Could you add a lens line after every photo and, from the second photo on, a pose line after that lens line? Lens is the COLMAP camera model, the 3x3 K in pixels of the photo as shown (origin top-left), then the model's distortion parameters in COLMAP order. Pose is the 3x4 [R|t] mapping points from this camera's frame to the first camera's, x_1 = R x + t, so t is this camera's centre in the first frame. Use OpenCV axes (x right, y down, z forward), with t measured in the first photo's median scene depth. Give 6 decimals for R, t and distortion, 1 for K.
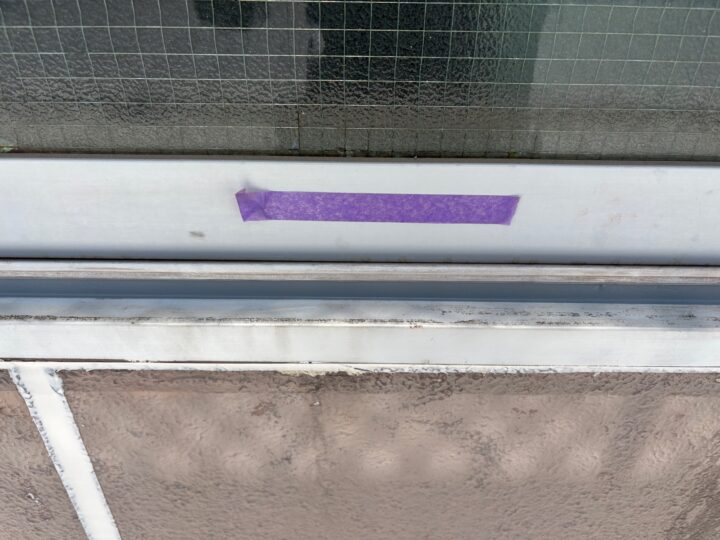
lens RADIAL K [[507.9, 0, 360.0], [0, 507.9, 270.0], [0, 0, 1]] dist [-0.008642, -0.001279]
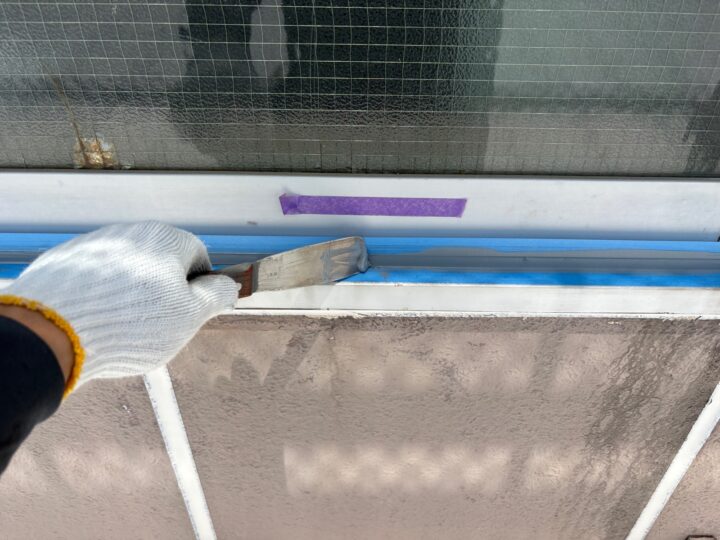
lens RADIAL K [[507.9, 0, 360.0], [0, 507.9, 270.0], [0, 0, 1]] dist [-0.008642, -0.001279]
pose [[0.999947, 0.001497, -0.010149, 0.009545], [-0.000766, 0.997429, 0.071663, -0.034623], [0.010230, -0.071651, 0.997377, -0.425217]]
